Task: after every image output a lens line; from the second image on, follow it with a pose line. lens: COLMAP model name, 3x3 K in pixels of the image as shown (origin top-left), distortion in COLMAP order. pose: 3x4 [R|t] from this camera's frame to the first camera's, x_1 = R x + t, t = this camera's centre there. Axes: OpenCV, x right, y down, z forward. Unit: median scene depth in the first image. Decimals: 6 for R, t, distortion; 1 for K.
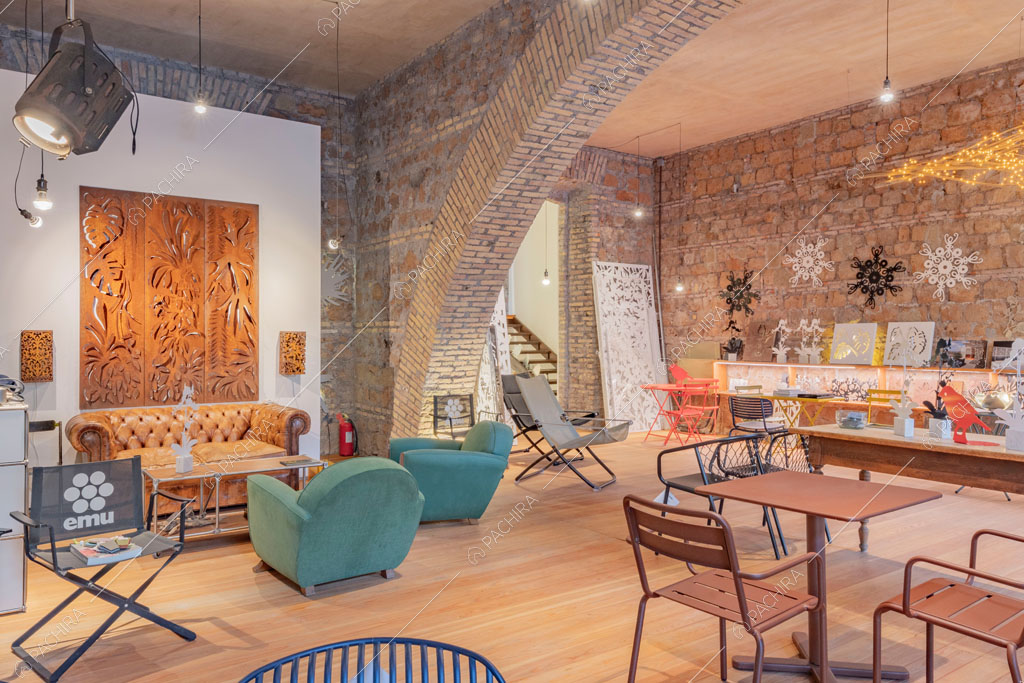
lens RADIAL K [[684.3, 0, 512.0], [0, 684.3, 341.5], [0, 0, 1]] dist [0.023173, -0.007289]
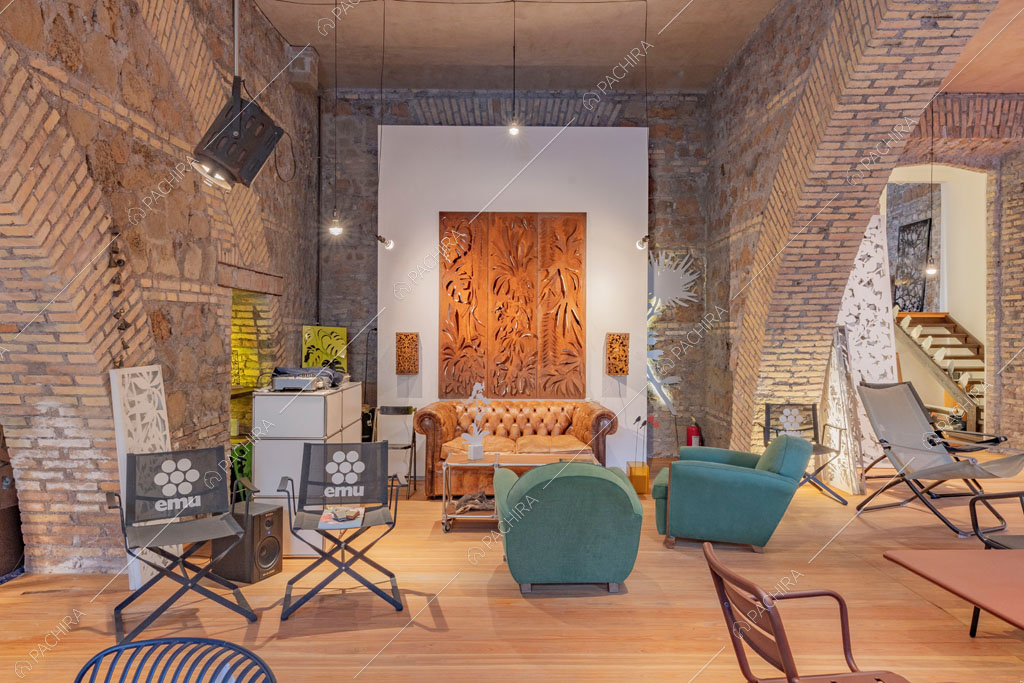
lens RADIAL K [[684.3, 0, 512.0], [0, 684.3, 341.5], [0, 0, 1]] dist [0.023173, -0.007289]
pose [[0.841384, 0.004261, -0.540421, 0.104179], [-0.005444, 0.999985, -0.000592, -0.000545], [0.540411, 0.003440, 0.841394, 0.059338]]
